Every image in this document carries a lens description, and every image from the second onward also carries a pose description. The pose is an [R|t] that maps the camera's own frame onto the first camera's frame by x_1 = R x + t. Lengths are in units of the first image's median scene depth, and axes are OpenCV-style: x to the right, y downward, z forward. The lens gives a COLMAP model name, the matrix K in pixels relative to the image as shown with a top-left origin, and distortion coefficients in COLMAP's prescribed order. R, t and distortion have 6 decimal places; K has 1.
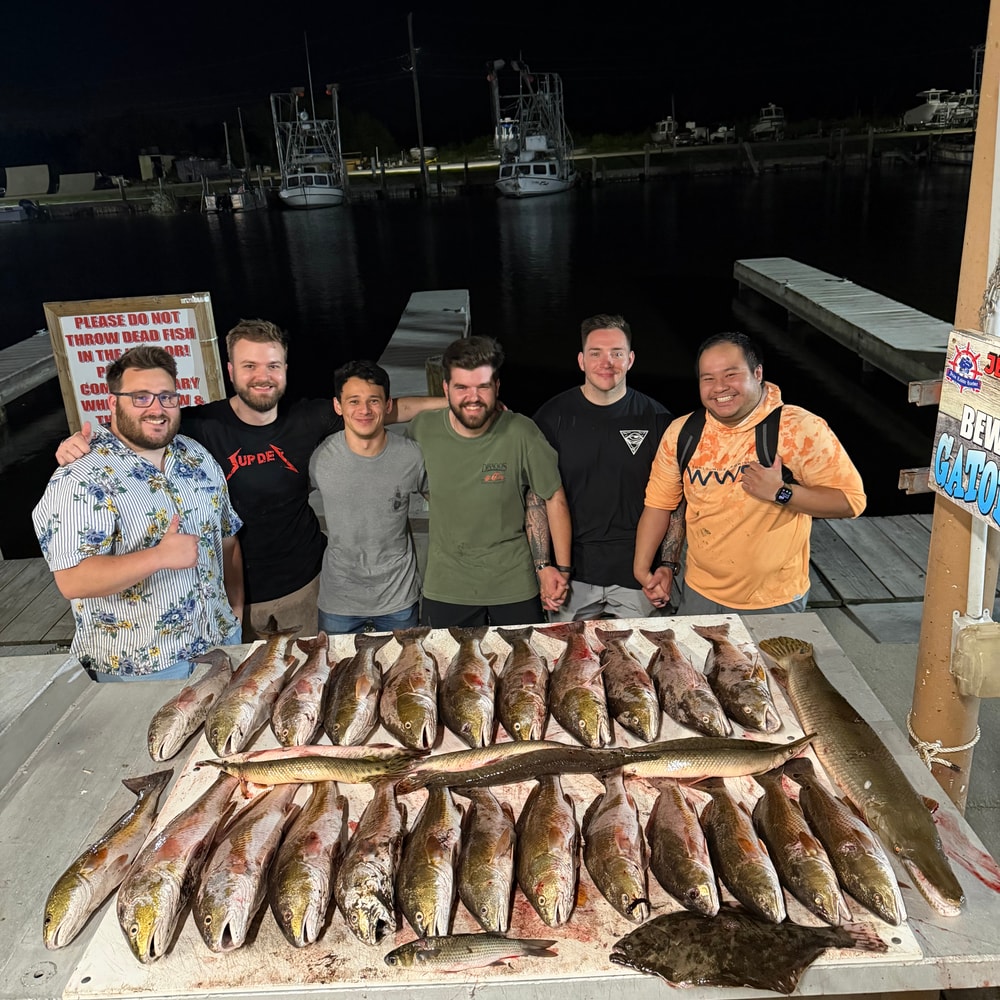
lens RADIAL K [[903.7, 0, 498.3], [0, 903.7, 479.8], [0, 0, 1]] dist [0.056899, -0.075103]
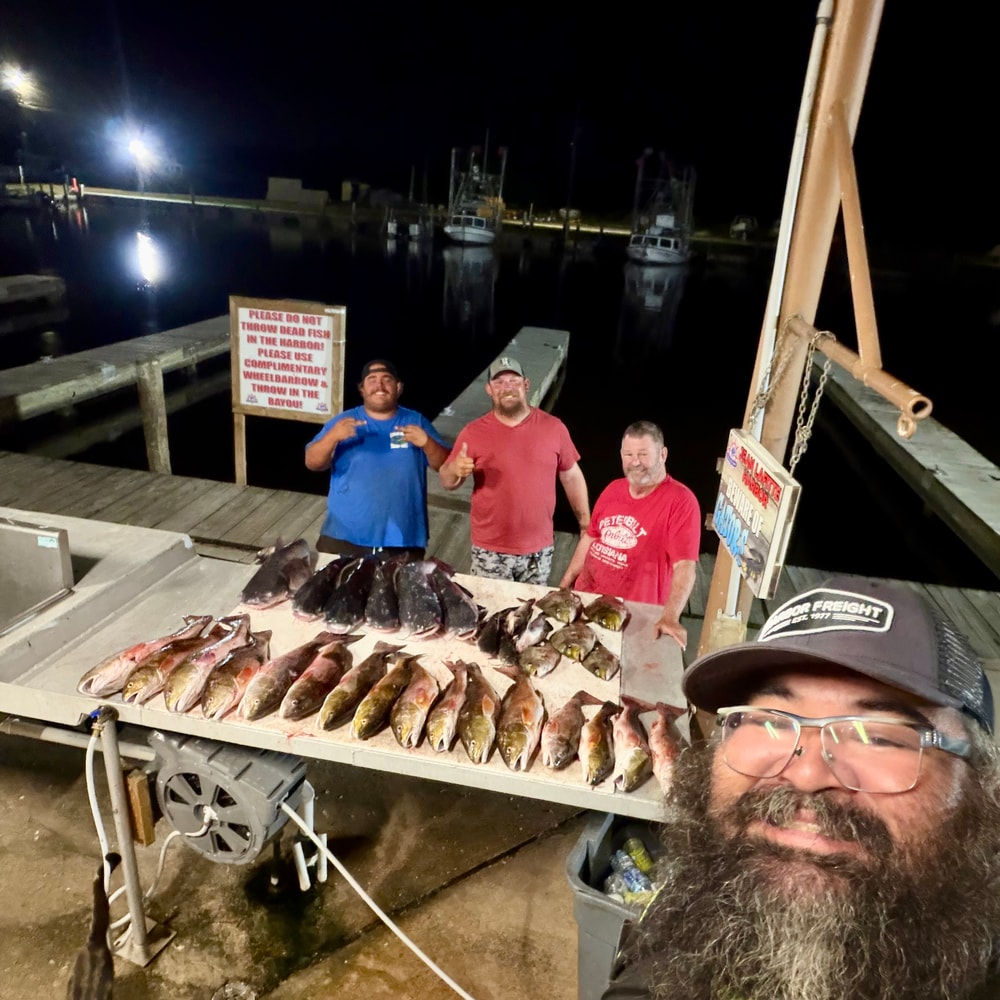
lens RADIAL K [[768.2, 0, 515.9], [0, 768.2, 509.9], [0, 0, 1]] dist [-0.077540, 0.107885]
pose [[0.978029, 0.189938, -0.085927, 0.079849], [-0.187341, 0.981582, 0.037415, -0.000864], [0.091451, -0.020495, 0.995599, -0.102074]]
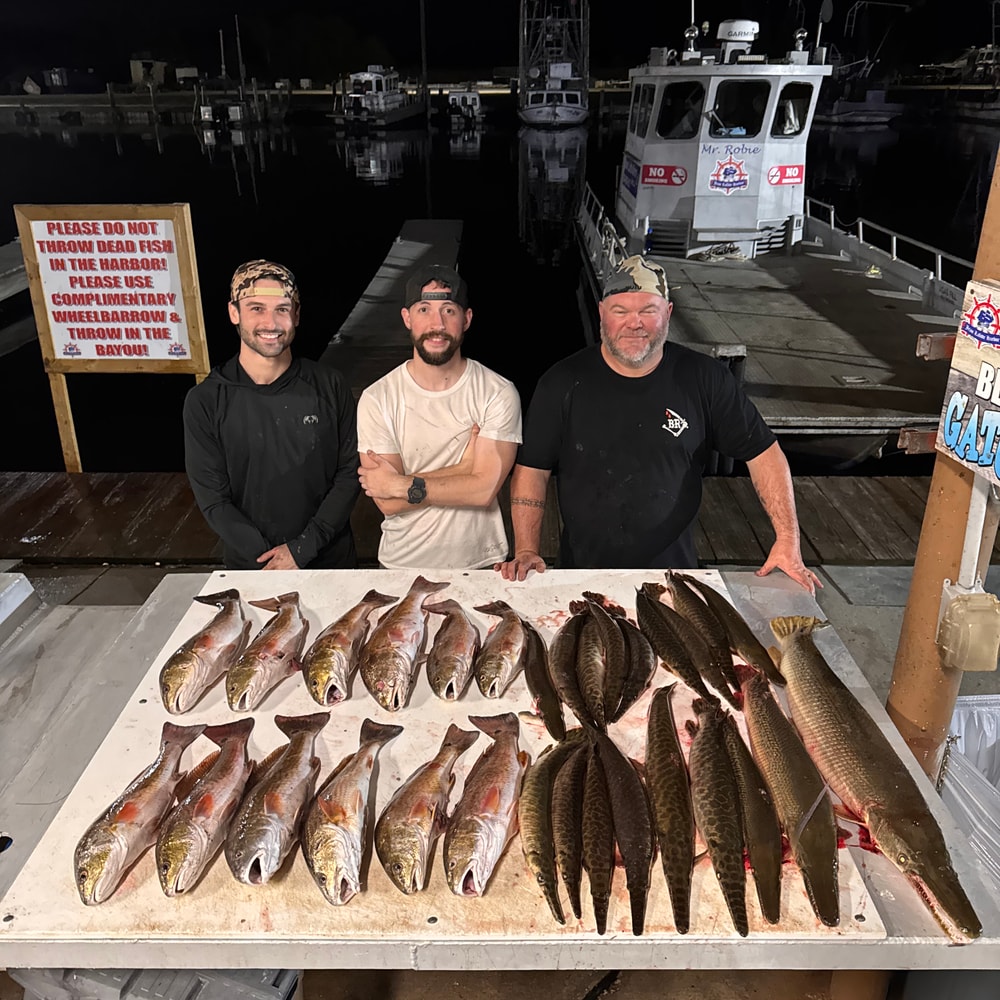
lens RADIAL K [[903.7, 0, 495.7], [0, 903.7, 484.6], [0, 0, 1]] dist [0.056899, -0.075103]
pose [[0.998401, 0.053976, 0.016797, 0.003206], [-0.055049, 0.995895, 0.071853, 0.000693], [-0.012849, -0.072663, 0.997274, 0.020578]]
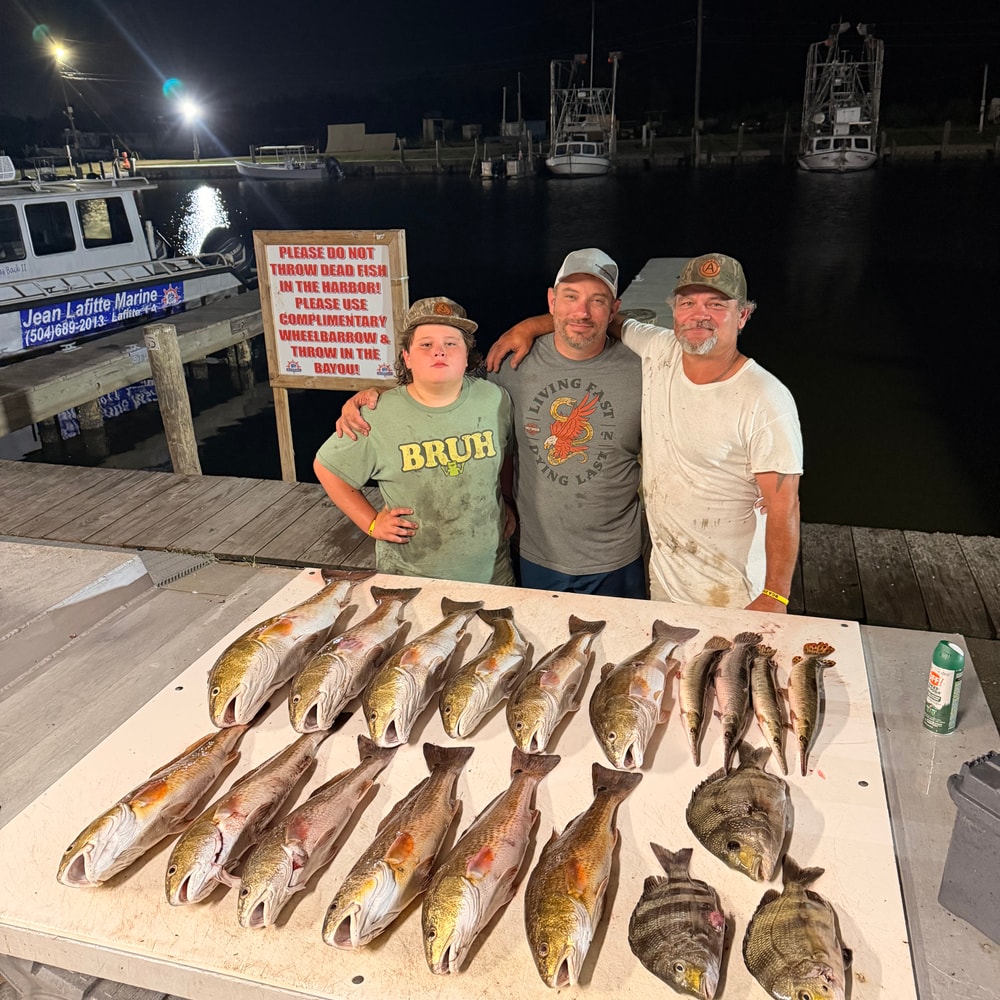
lens RADIAL K [[903.7, 0, 518.7], [0, 903.7, 489.6], [0, 0, 1]] dist [0.056899, -0.075103]
pose [[0.964215, 0.124954, -0.233830, 0.065315], [-0.117067, 0.991994, 0.047369, 0.011871], [0.237877, -0.018300, 0.971123, 0.066687]]
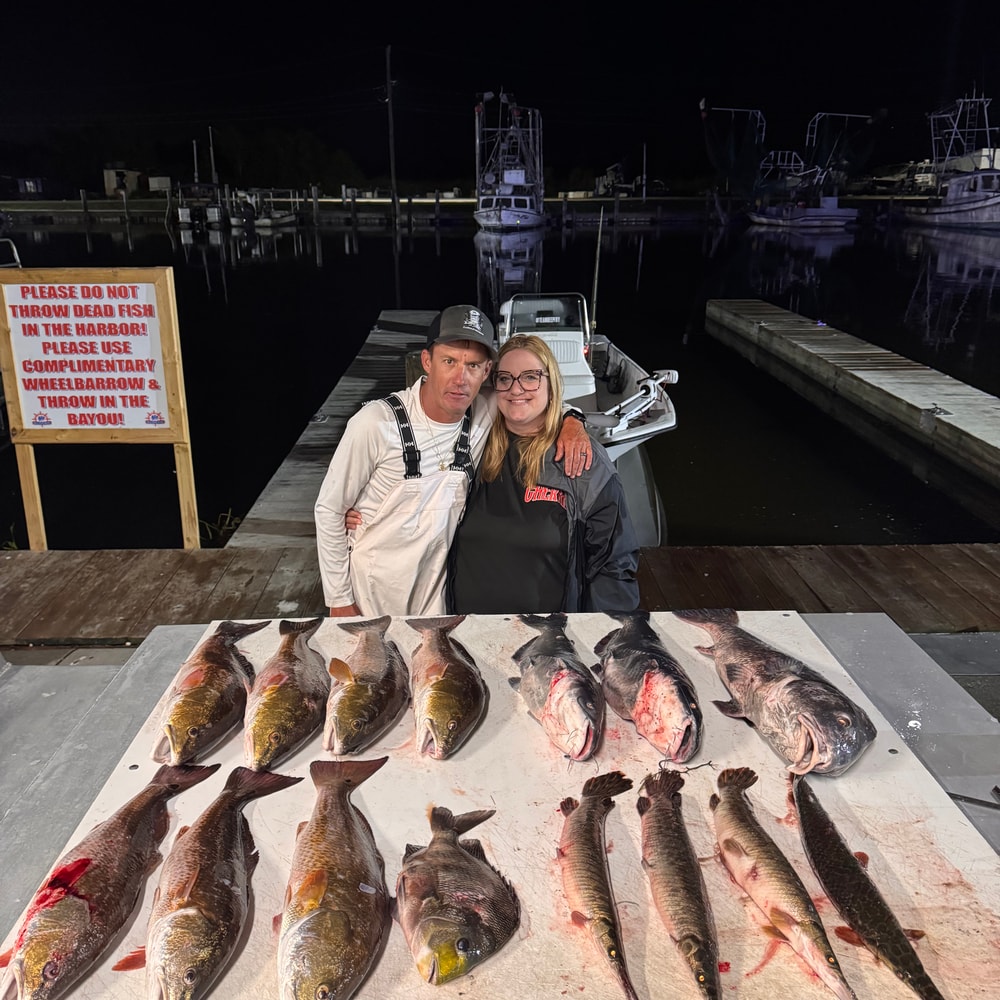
lens RADIAL K [[903.7, 0, 497.0], [0, 903.7, 487.3], [0, 0, 1]] dist [0.056899, -0.075103]
pose [[0.997705, 0.047226, 0.048527, -0.024204], [-0.045636, 0.998401, -0.033369, 0.030725], [-0.050025, 0.031078, 0.998264, 0.070758]]
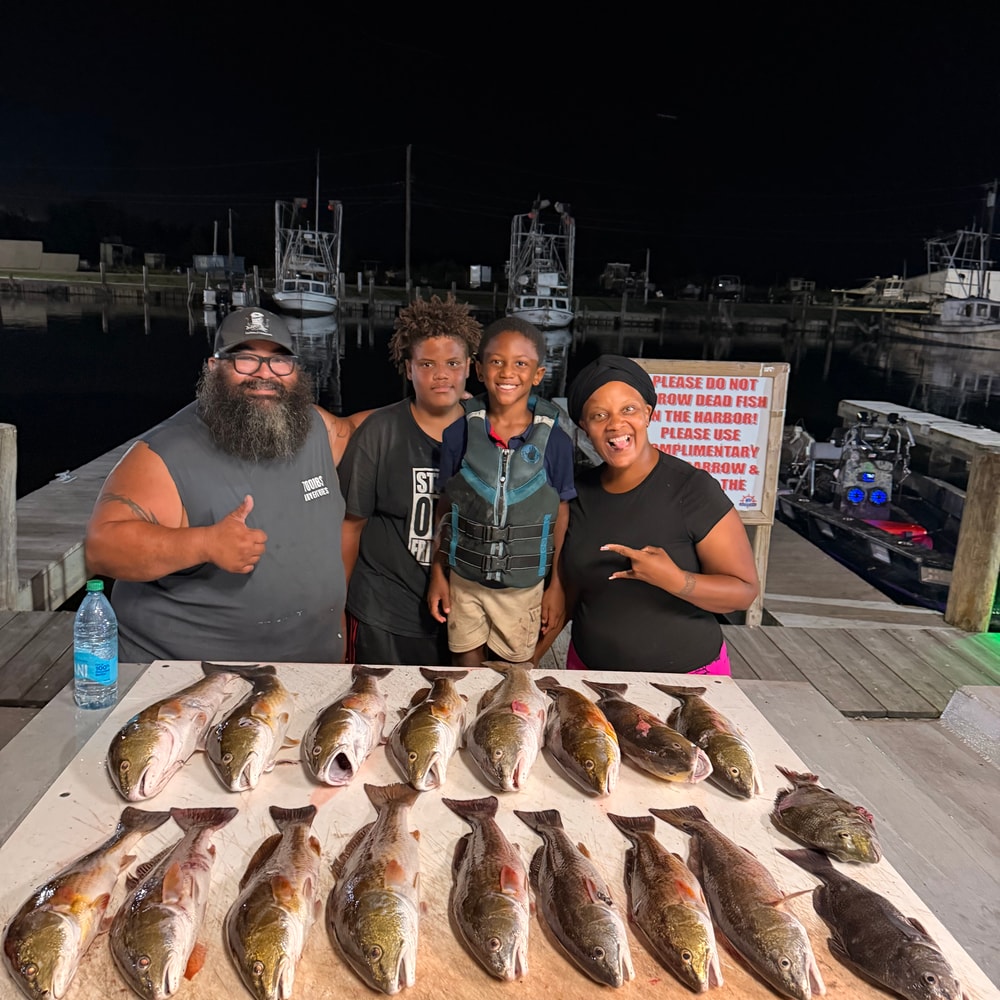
lens RADIAL K [[903.7, 0, 503.6], [0, 903.7, 490.1], [0, 0, 1]] dist [0.056899, -0.075103]
pose [[0.986841, 0.084232, 0.138024, -0.733835], [-0.065664, 0.988809, -0.133958, 0.084010], [-0.147763, 0.123132, 0.981328, 0.078544]]
